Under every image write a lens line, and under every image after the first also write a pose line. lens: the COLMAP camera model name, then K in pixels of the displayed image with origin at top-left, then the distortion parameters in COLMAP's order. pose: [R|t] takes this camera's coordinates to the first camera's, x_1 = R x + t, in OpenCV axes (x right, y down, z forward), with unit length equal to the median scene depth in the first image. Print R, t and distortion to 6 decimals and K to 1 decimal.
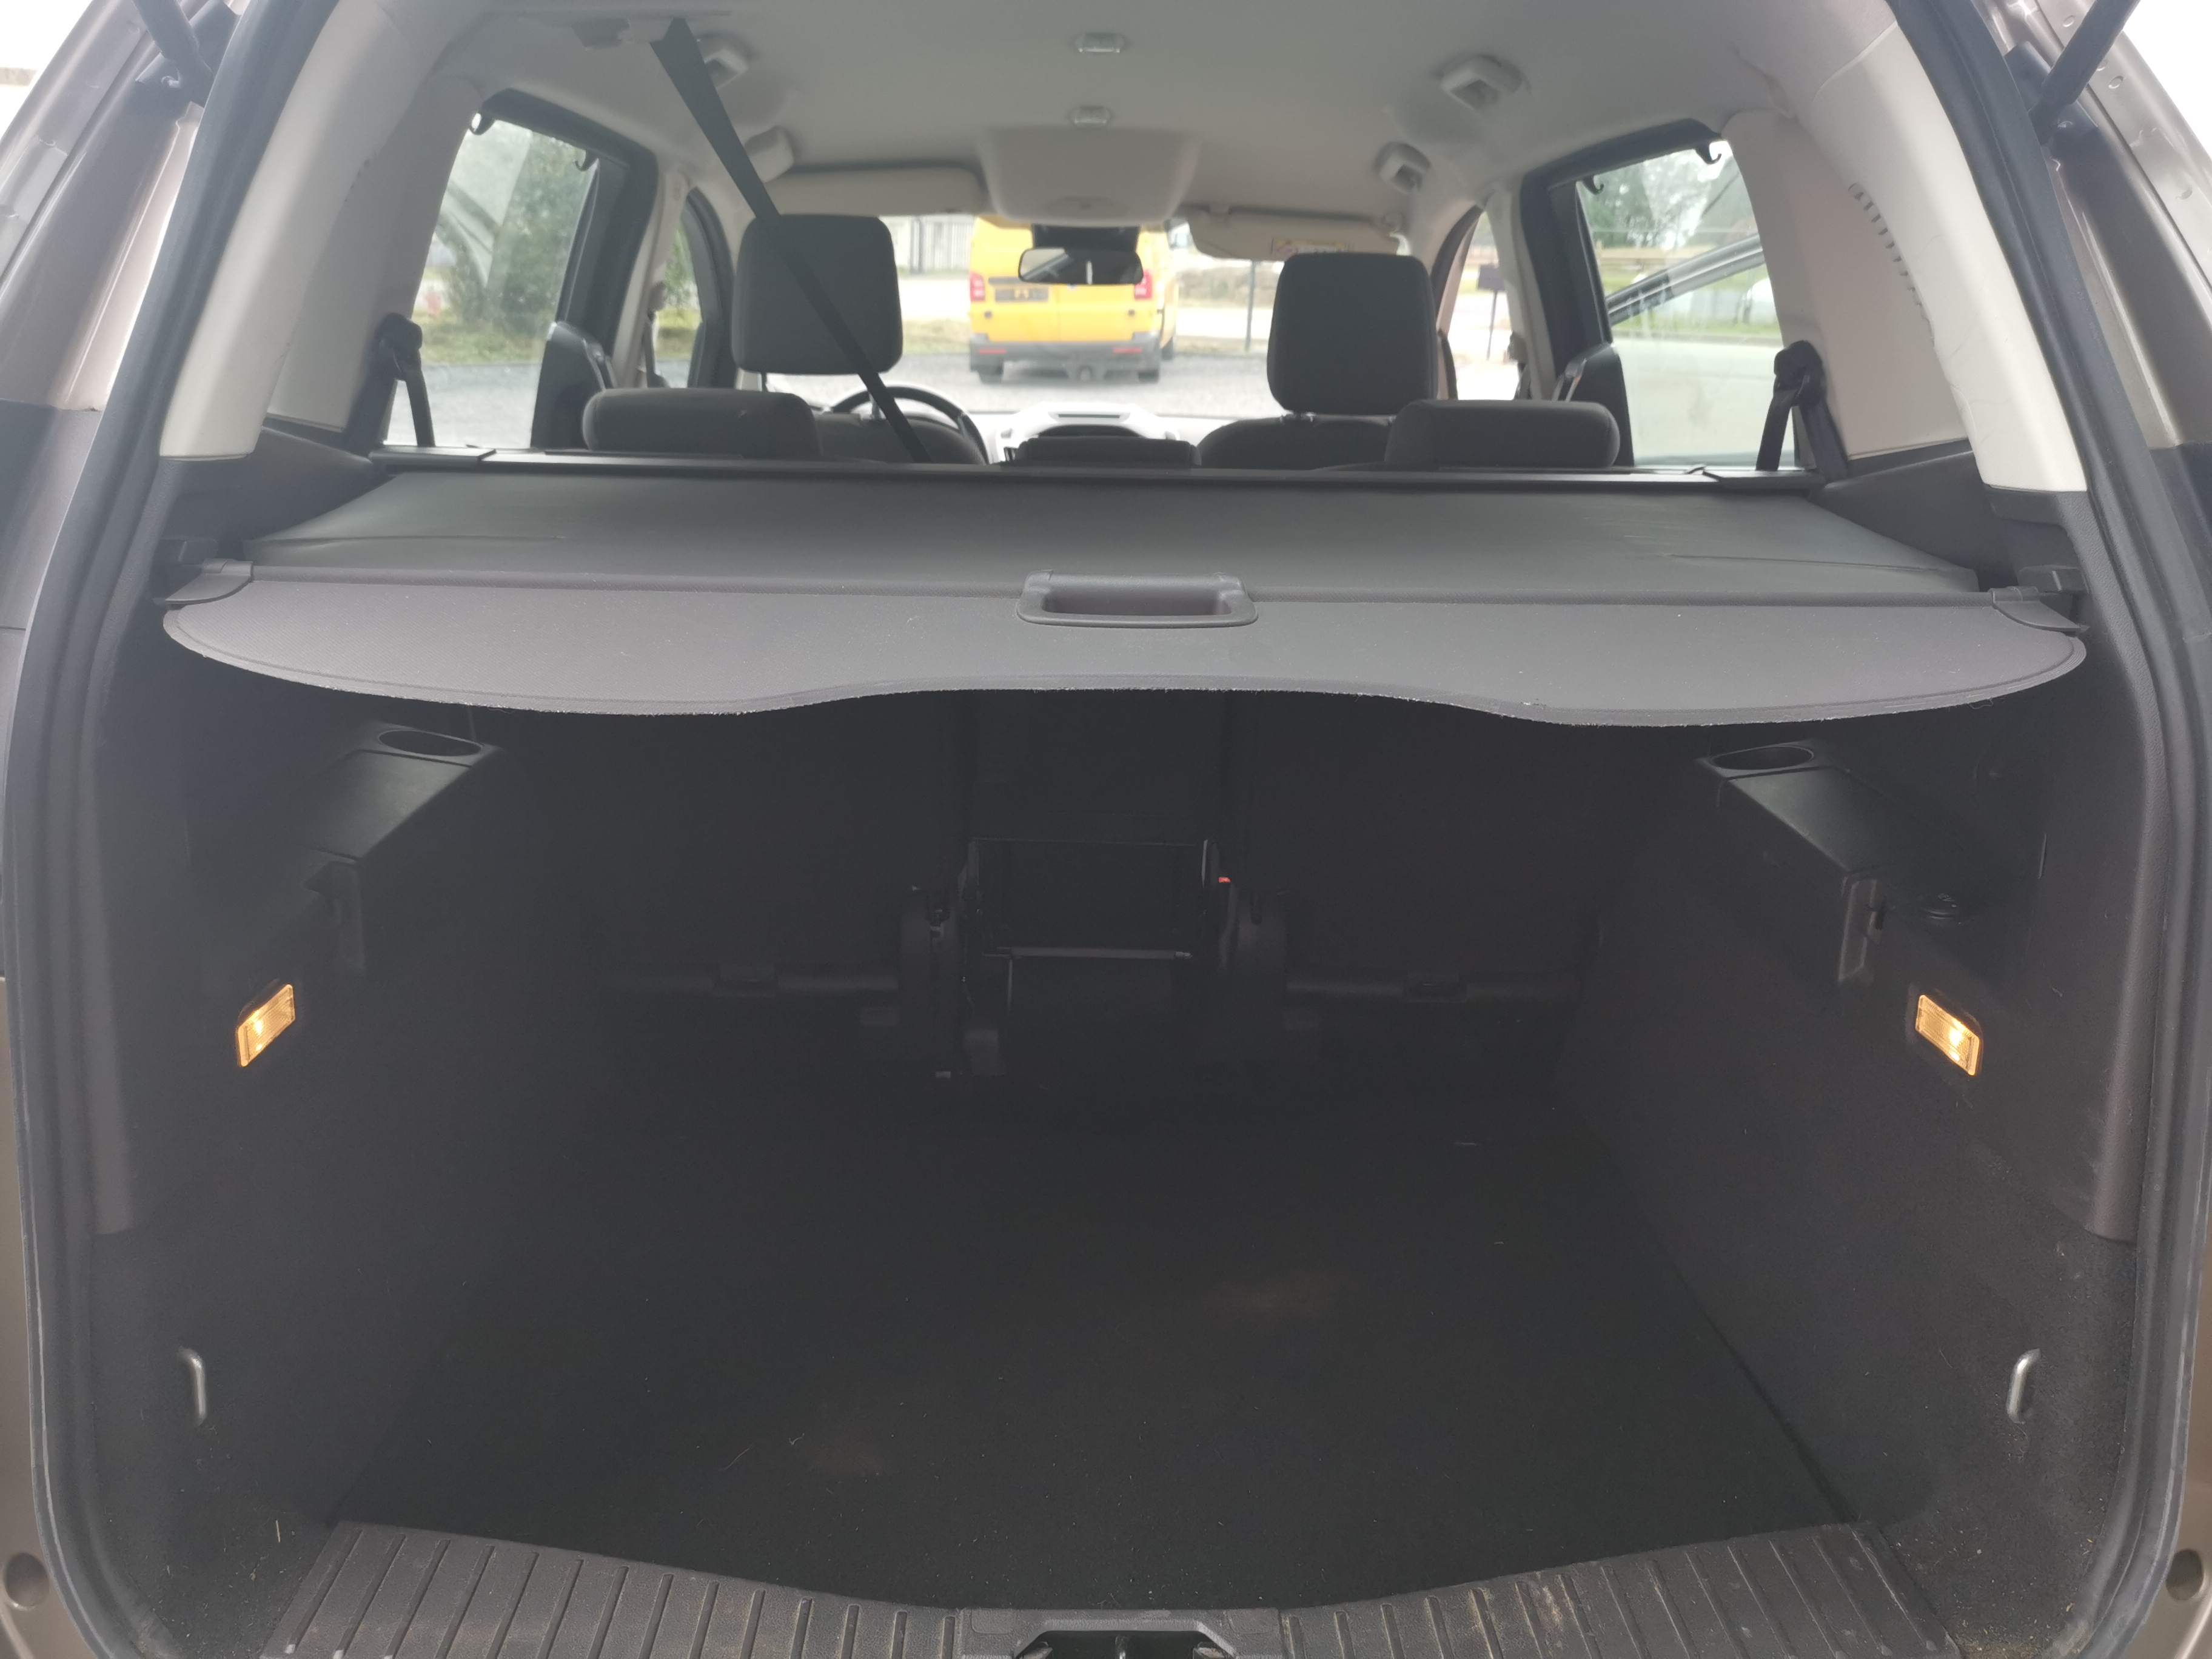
lens RADIAL K [[1755.1, 0, 1106.0], [0, 1755.1, 829.5], [0, 0, 1]] dist [0.065995, -0.000861]
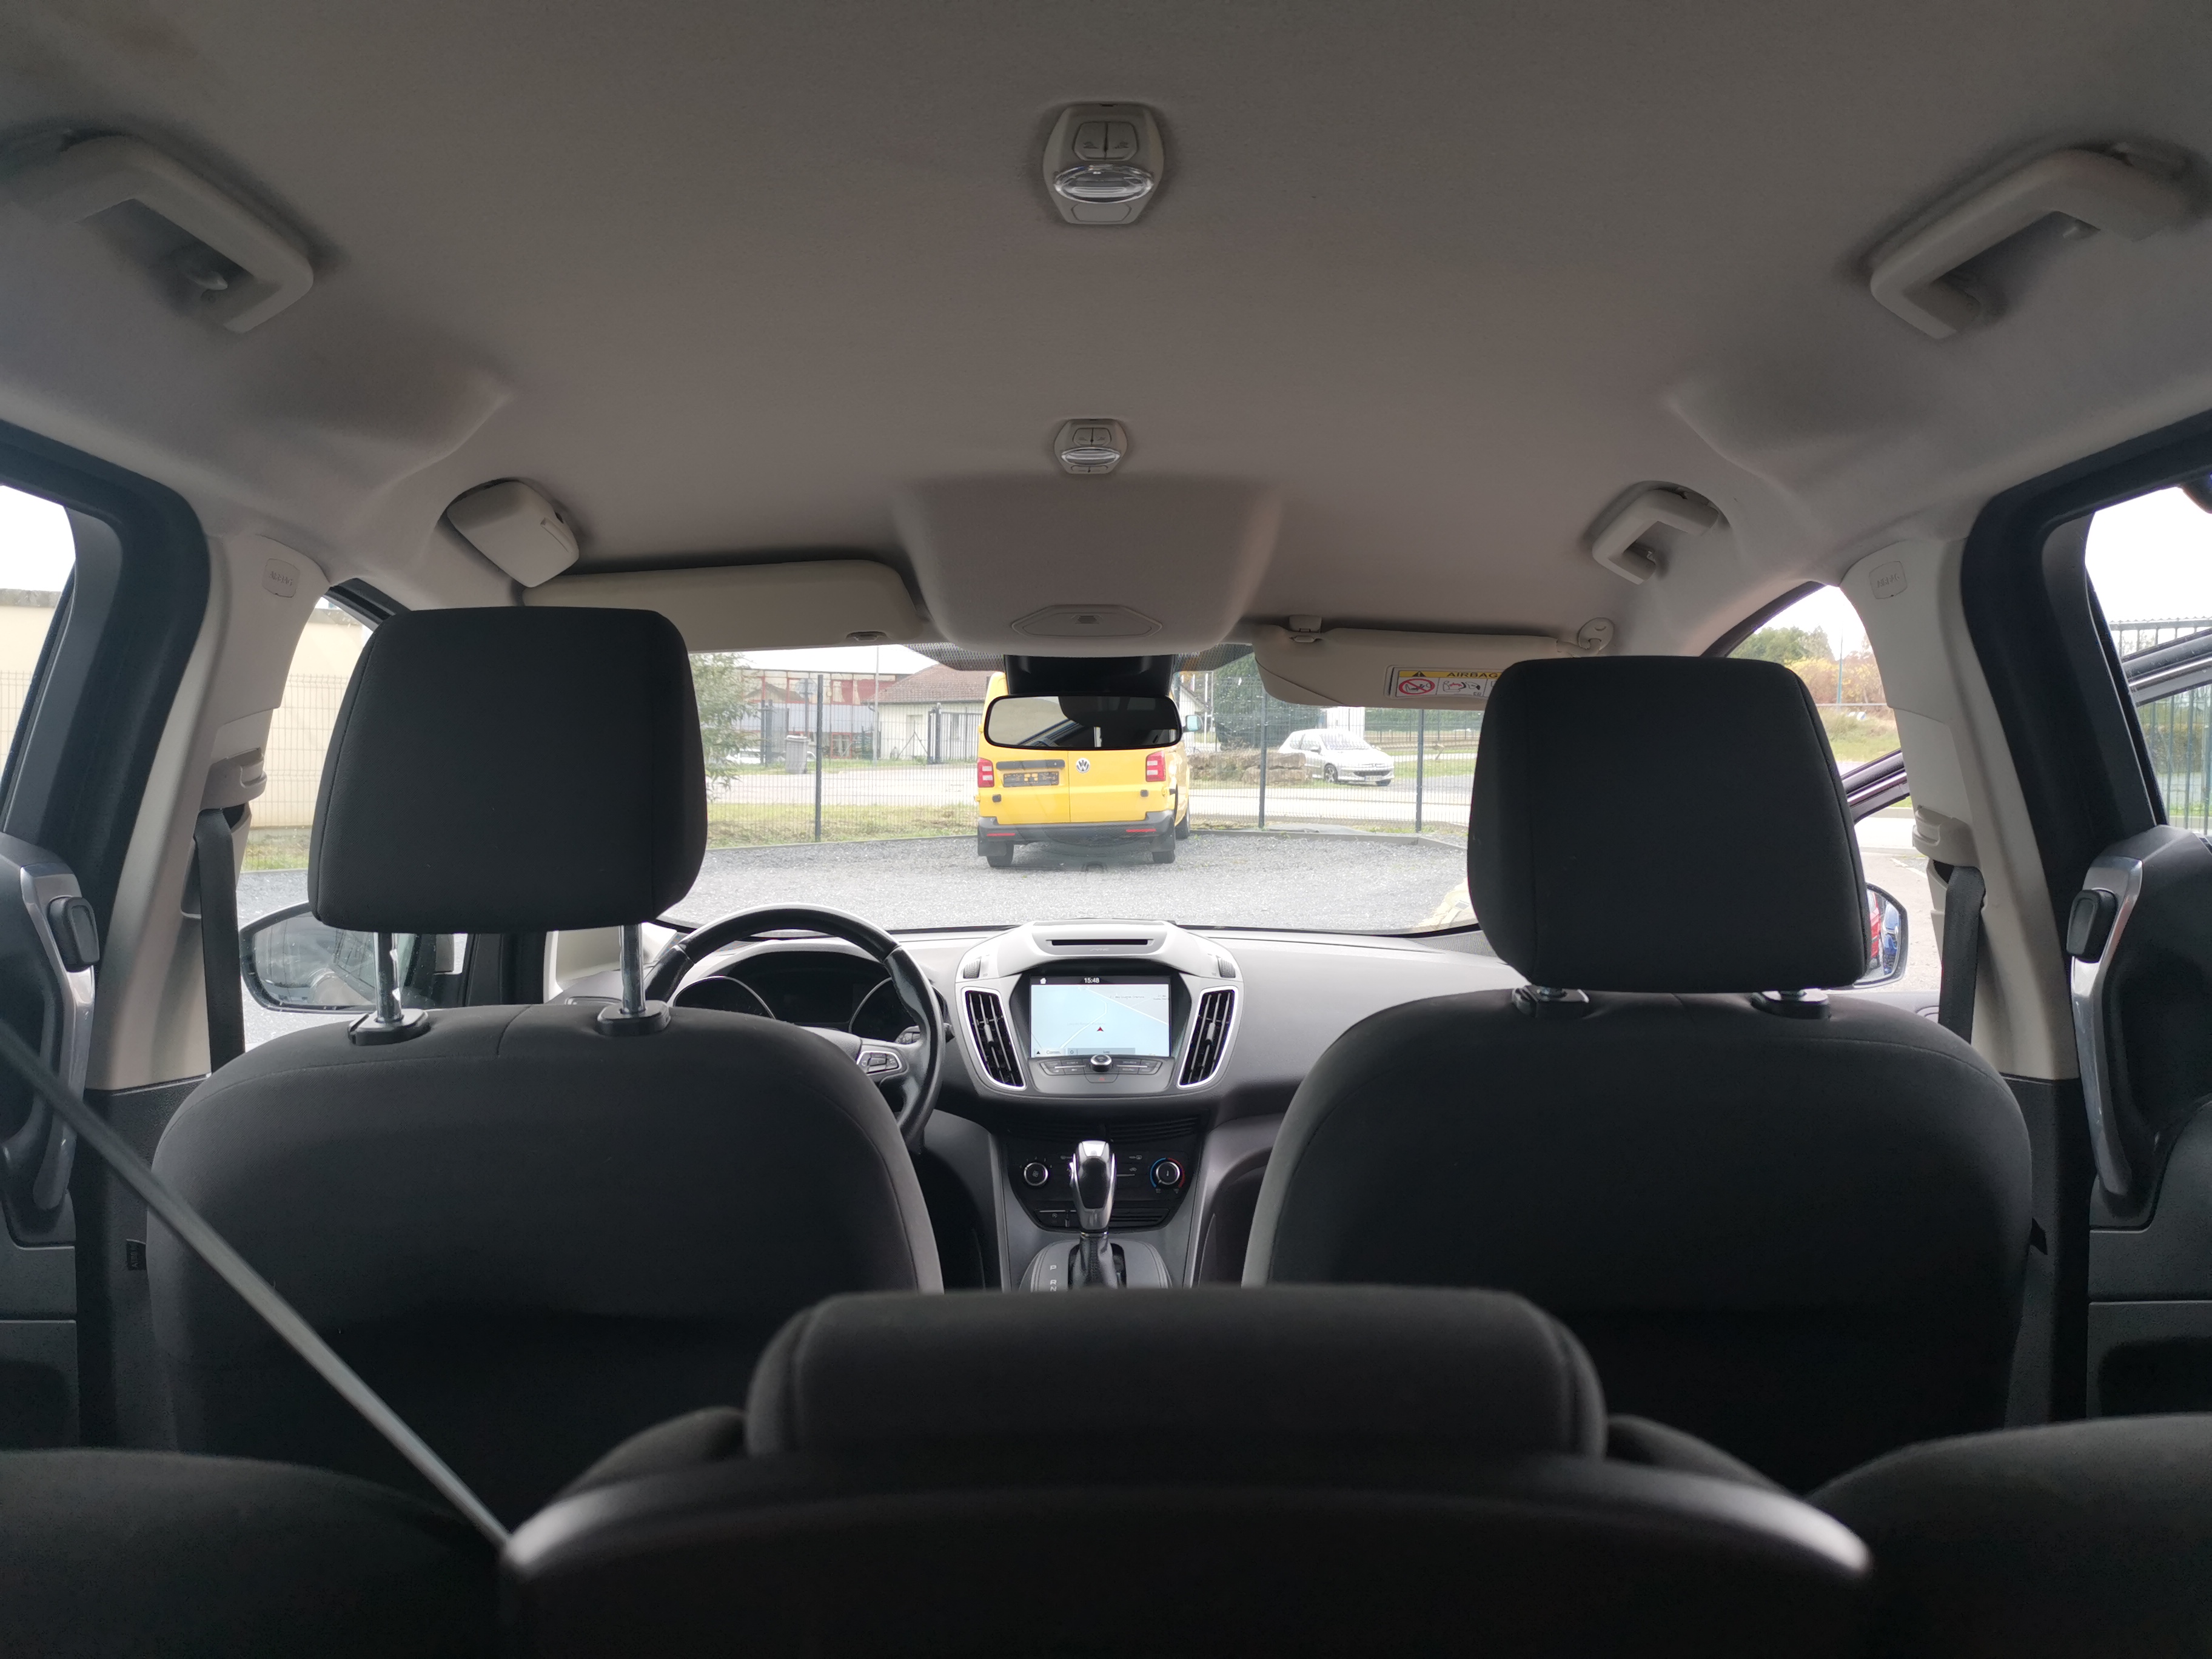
lens RADIAL K [[1722.7, 0, 1144.8], [0, 1722.7, 830.4], [0, 0, 1]] dist [0.001124, -0.001516]
pose [[0.999620, -0.022670, 0.015687, -0.000471], [0.025979, 0.965045, -0.260794, -0.024937], [-0.009227, 0.261102, 0.965267, 0.086567]]
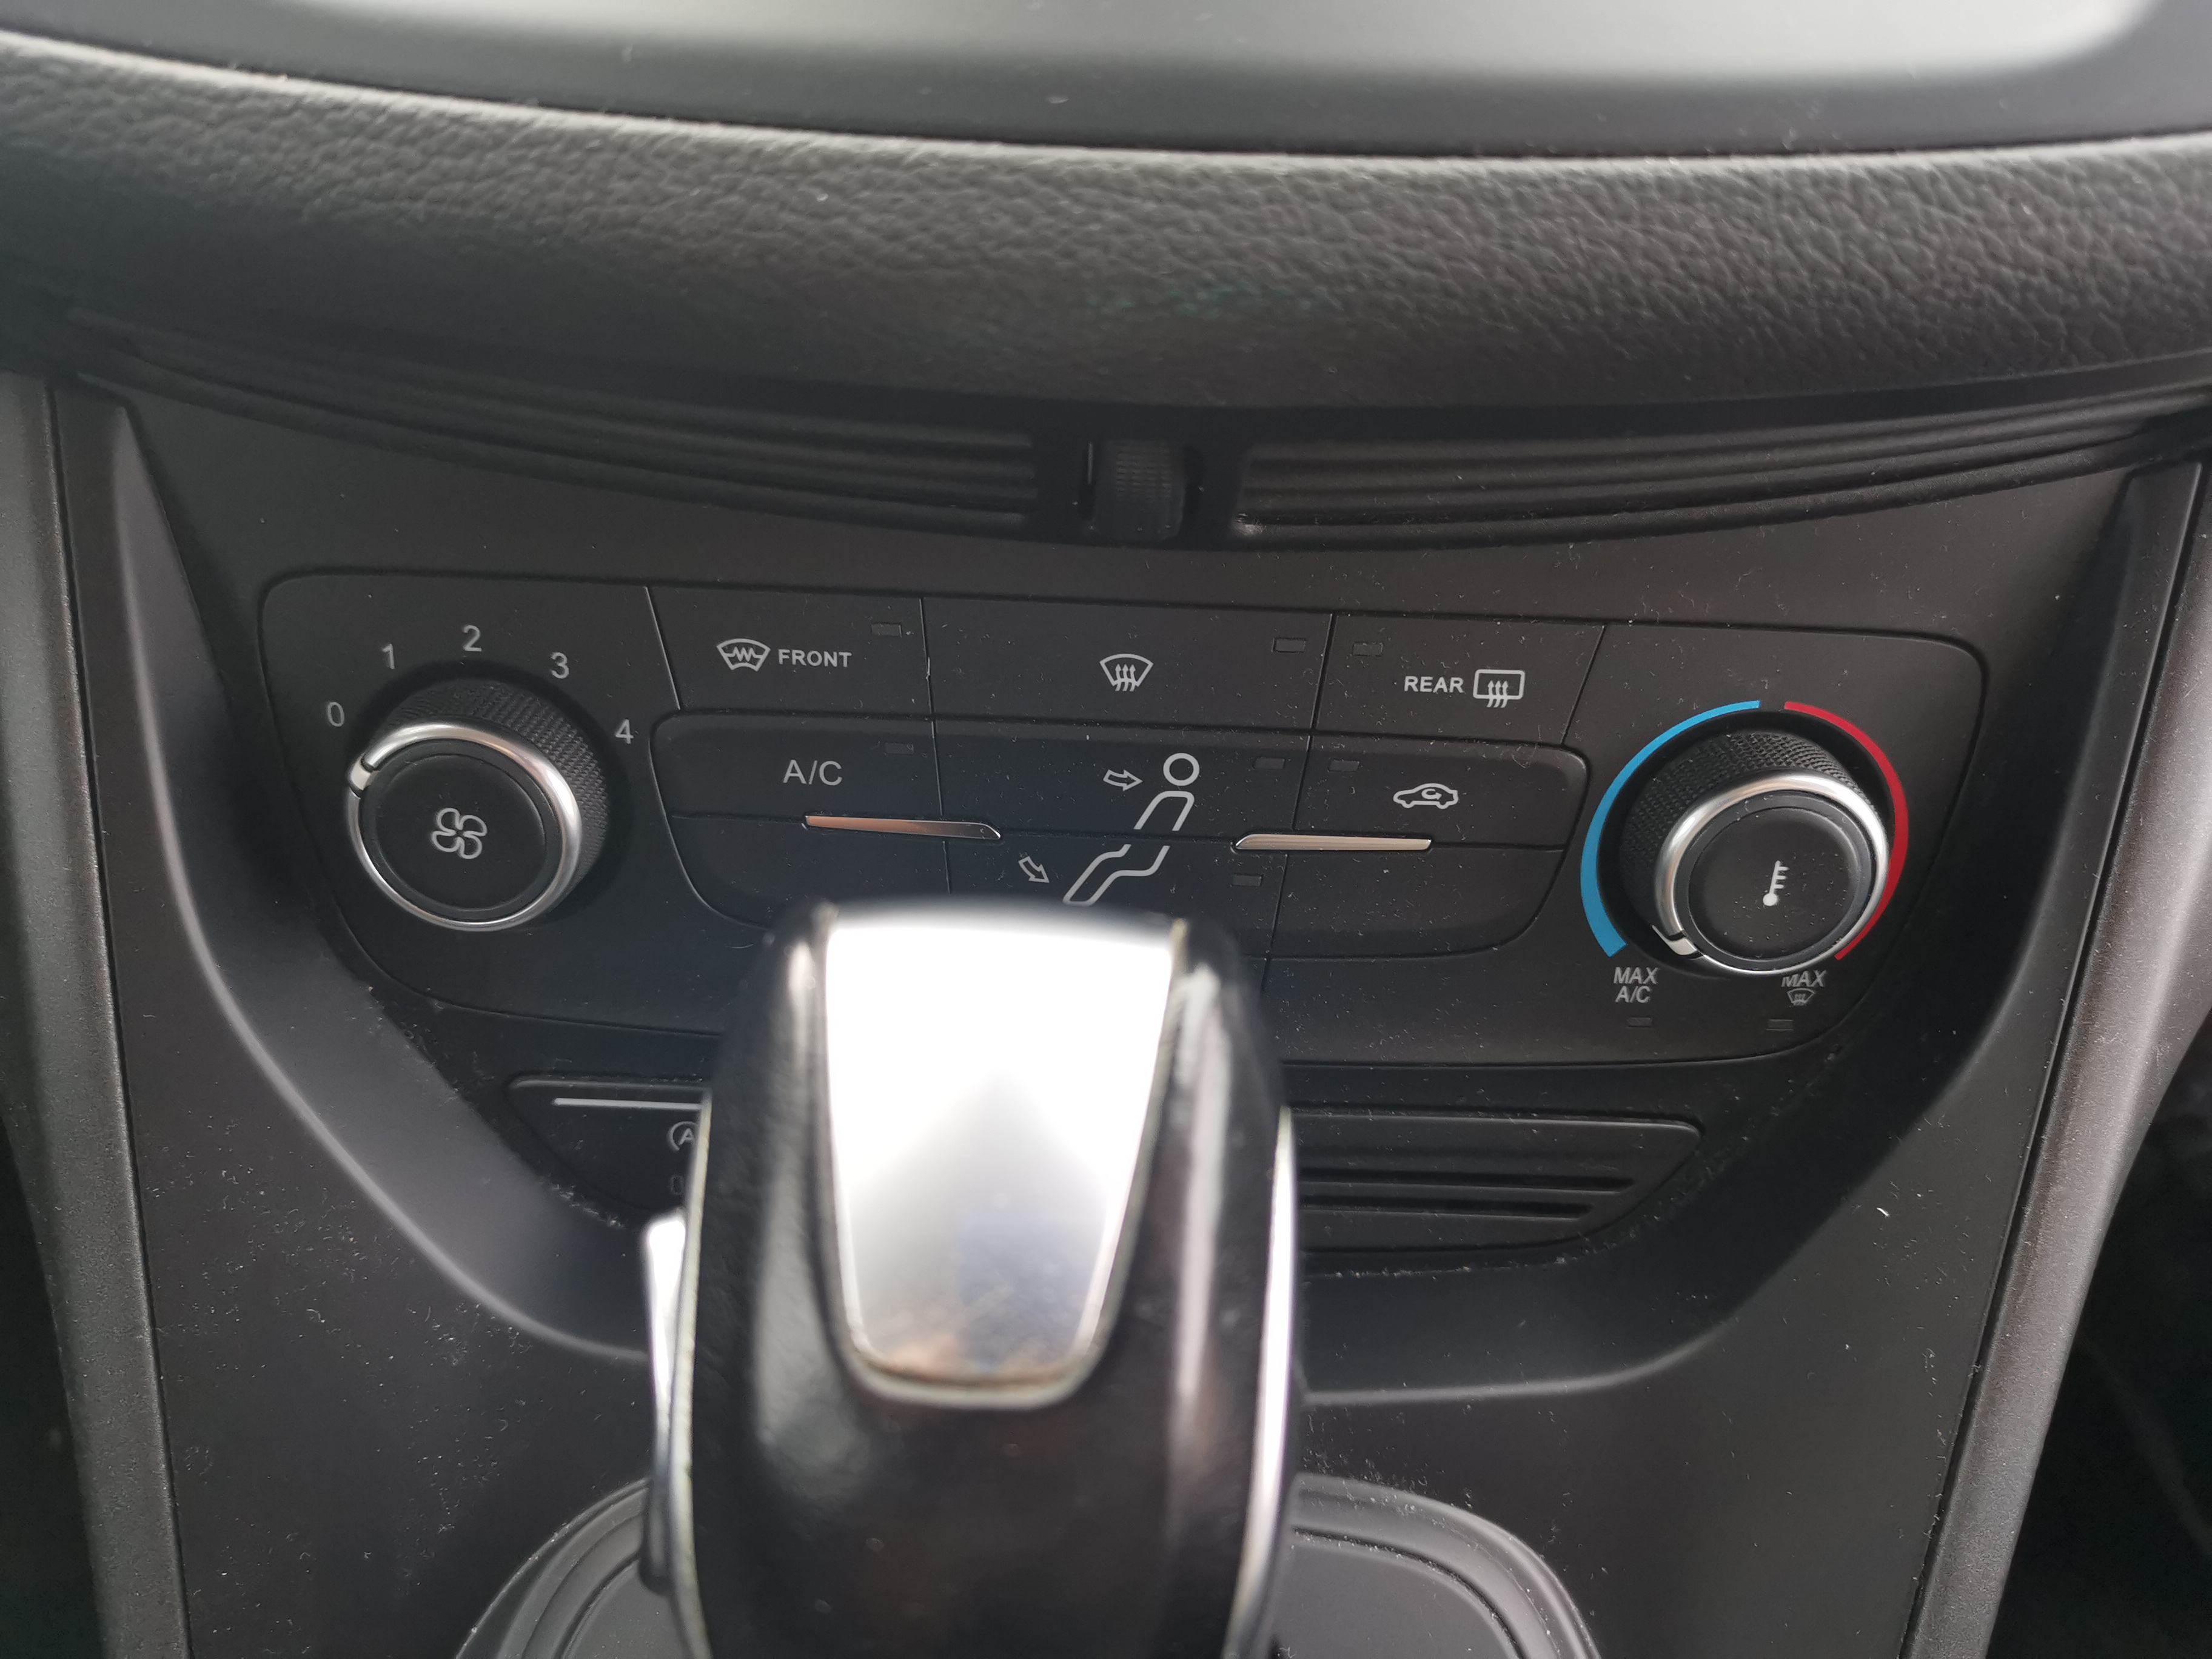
lens RADIAL K [[1755.1, 0, 1106.0], [0, 1755.1, 829.5], [0, 0, 1]] dist [0.065995, -0.000861]
pose [[0.999114, 0.032757, -0.026423, -0.002074], [-0.017687, 0.896521, 0.442647, -0.040289], [0.038189, -0.441788, 0.896306, 0.208521]]
